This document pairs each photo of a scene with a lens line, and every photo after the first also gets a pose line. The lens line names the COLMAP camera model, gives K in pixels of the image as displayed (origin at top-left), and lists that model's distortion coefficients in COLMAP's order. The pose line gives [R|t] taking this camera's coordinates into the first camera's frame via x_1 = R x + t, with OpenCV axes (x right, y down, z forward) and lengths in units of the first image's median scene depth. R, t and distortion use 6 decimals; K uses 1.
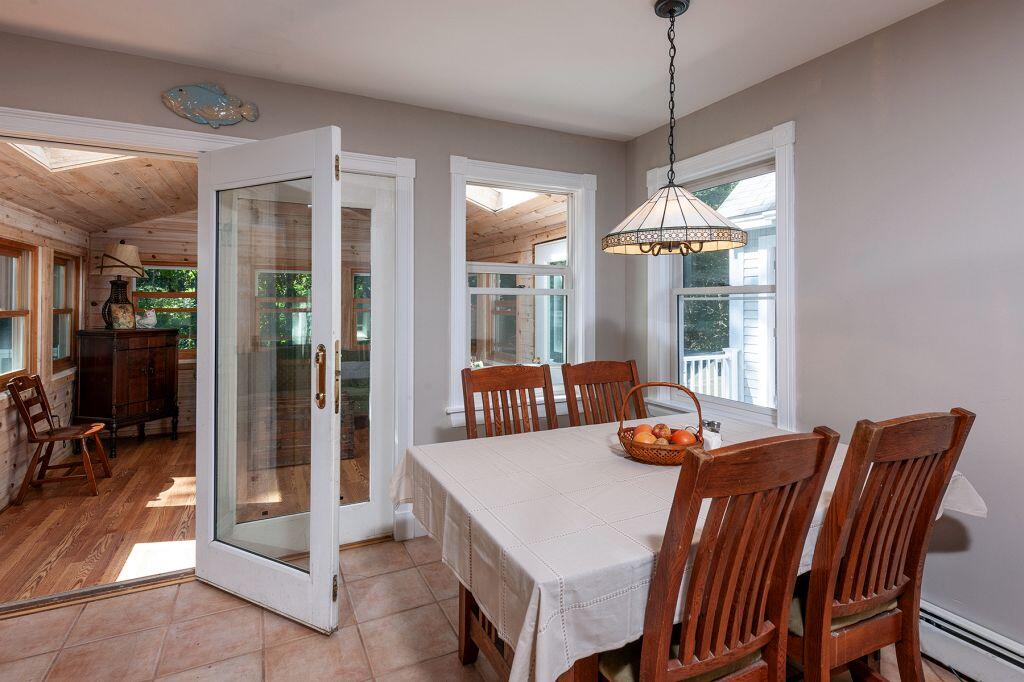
lens RADIAL K [[506.8, 0, 510.8], [0, 506.8, 302.2], [0, 0, 1]] dist [0.001928, -0.000744]
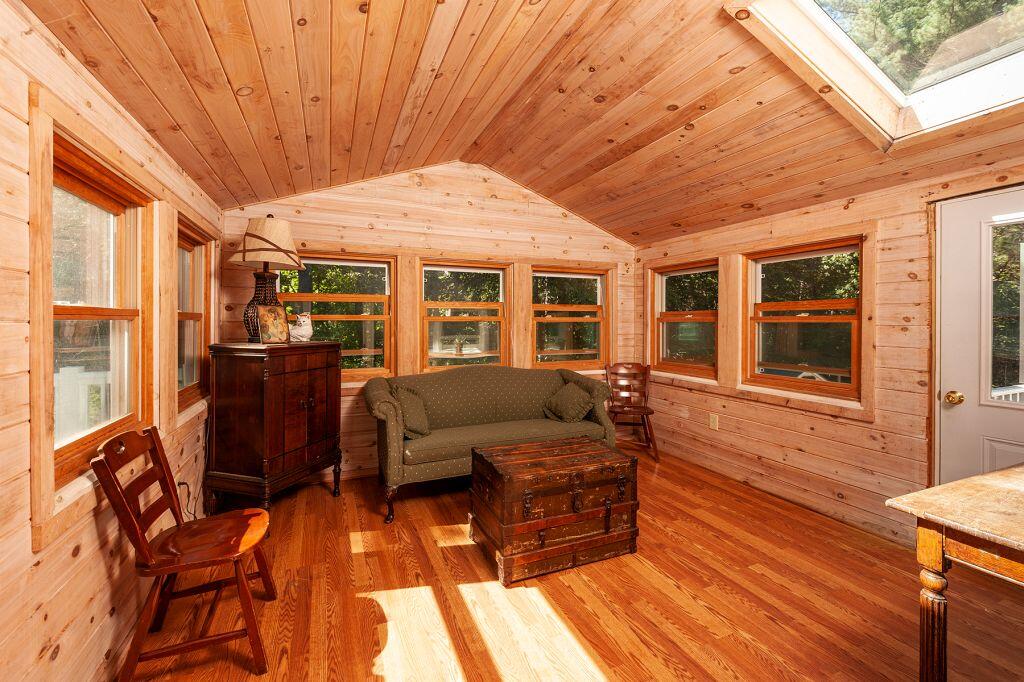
lens RADIAL K [[431.5, 0, 512.5], [0, 431.5, 324.0], [0, 0, 1]] dist [-0.000274, 0.000008]
pose [[0.997931, -0.003350, -0.064211, -0.439135], [0.003874, 0.999960, 0.008031, 0.026154], [0.064182, -0.008263, 0.997904, 0.477496]]
